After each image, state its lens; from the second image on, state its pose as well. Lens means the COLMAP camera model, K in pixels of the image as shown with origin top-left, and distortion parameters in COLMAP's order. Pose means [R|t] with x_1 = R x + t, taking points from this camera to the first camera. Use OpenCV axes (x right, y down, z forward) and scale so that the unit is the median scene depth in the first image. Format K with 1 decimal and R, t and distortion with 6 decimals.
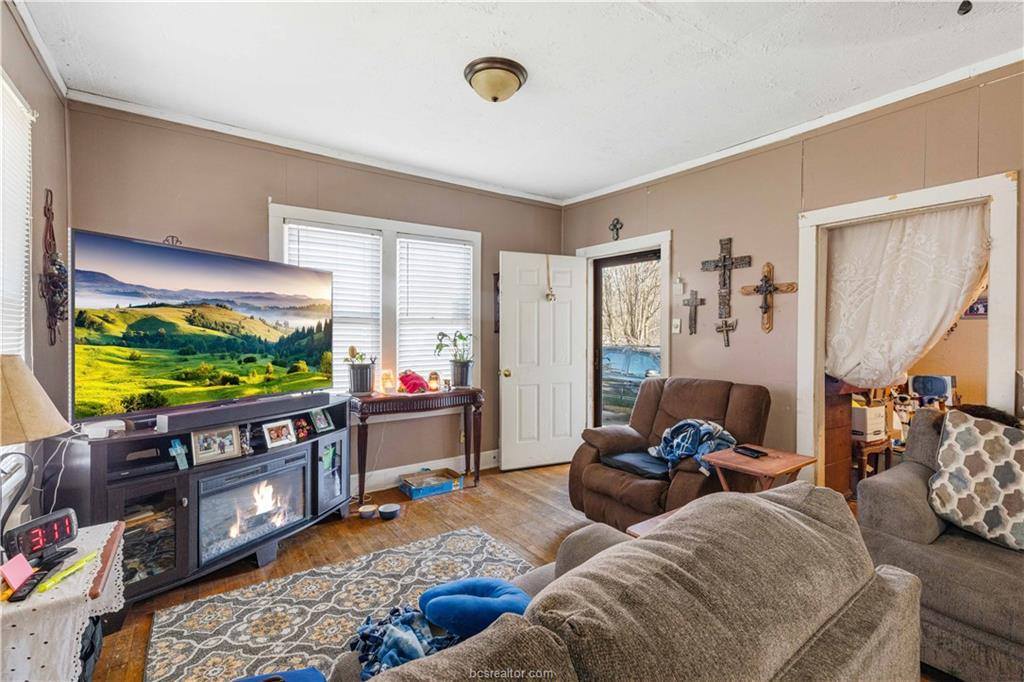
lens RADIAL K [[458.1, 0, 507.3], [0, 458.1, 338.4], [0, 0, 1]] dist [-0.000421, 0.000748]
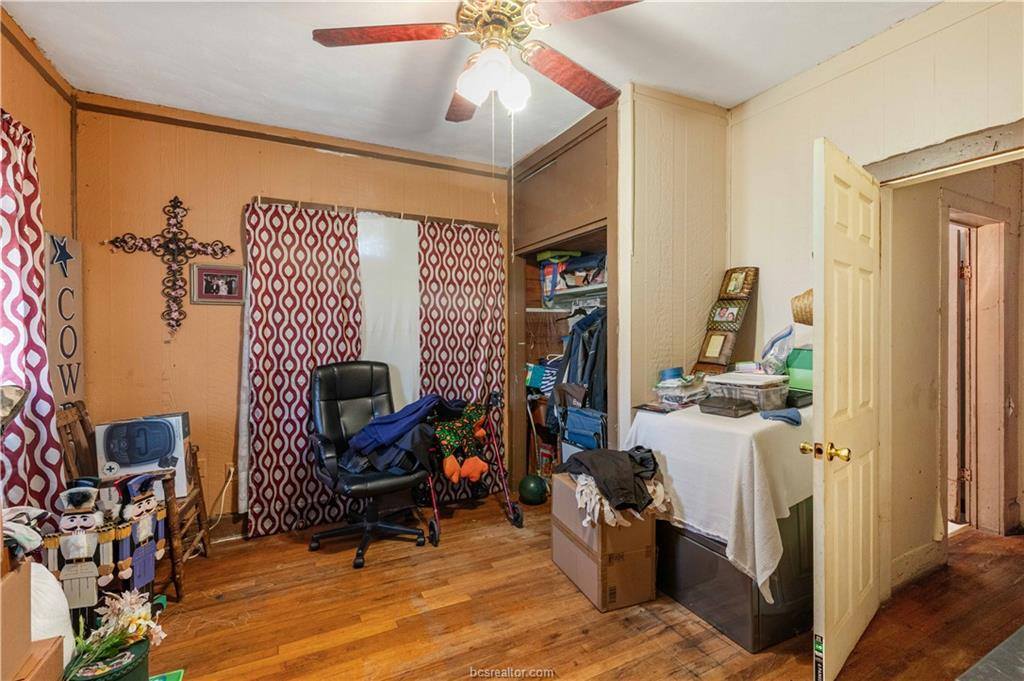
lens RADIAL K [[458.1, 0, 512.6], [0, 458.1, 337.2], [0, 0, 1]] dist [-0.000421, 0.000748]
pose [[0.141665, -0.010748, 0.989856, 0.522112], [0.023630, 0.999693, 0.007473, 0.001495], [-0.989633, 0.022331, 0.141876, 0.566177]]
